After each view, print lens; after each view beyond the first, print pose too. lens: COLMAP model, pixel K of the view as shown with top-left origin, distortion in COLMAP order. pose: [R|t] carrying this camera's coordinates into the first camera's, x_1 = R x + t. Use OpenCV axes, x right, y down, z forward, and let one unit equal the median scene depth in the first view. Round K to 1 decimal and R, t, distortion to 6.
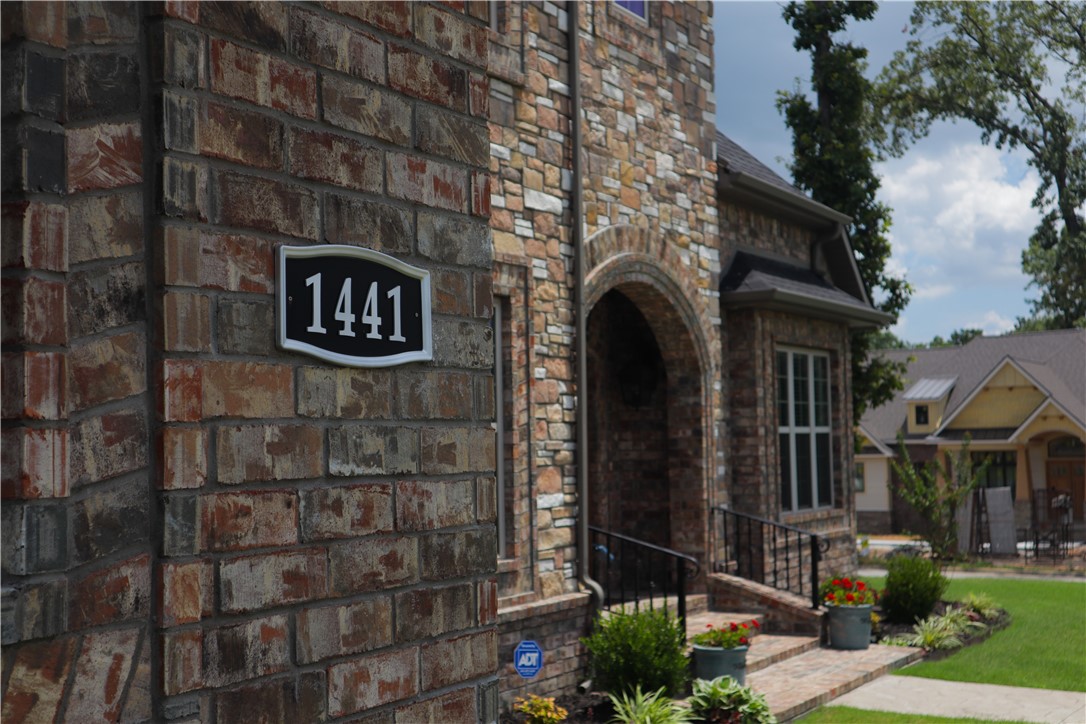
lens RADIAL K [[1374.6, 0, 543.0], [0, 1374.6, 362.0], [0, 0, 1]] dist [-0.007382, -0.005615]
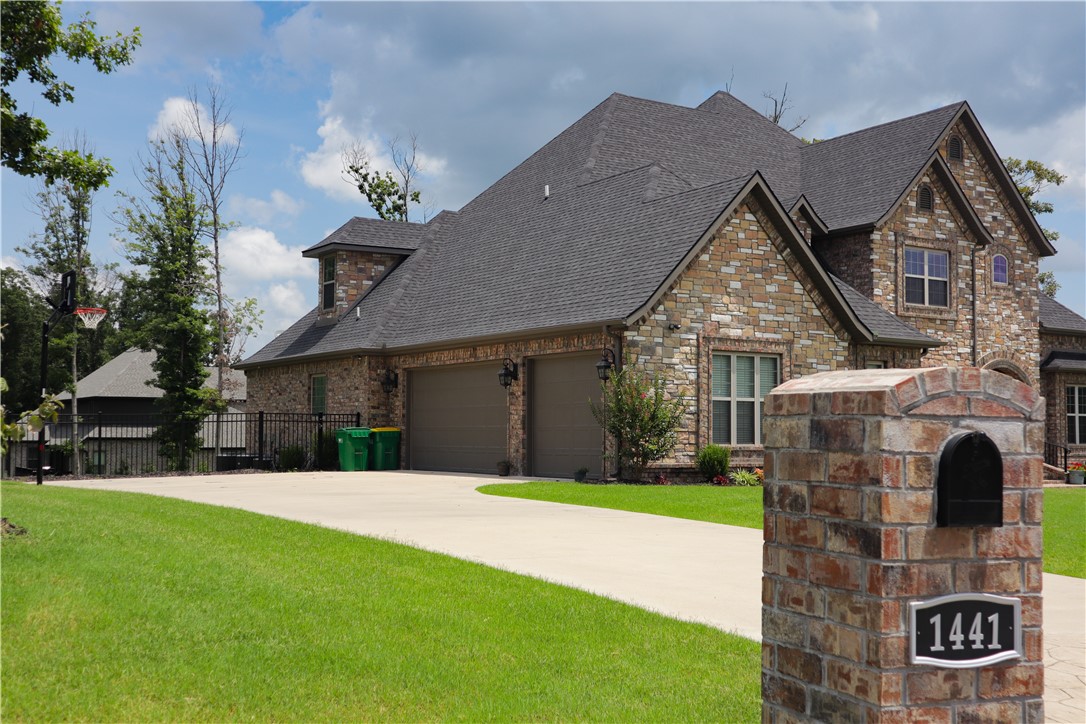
lens RADIAL K [[1143.6, 0, 543.0], [0, 1143.6, 362.0], [0, 0, 1]] dist [0.005594, 0.027278]
pose [[0.900562, 0.002814, -0.434719, 0.255587], [0.001604, 0.999951, 0.009795, -0.094703], [0.434726, -0.009518, 0.900513, -1.802409]]
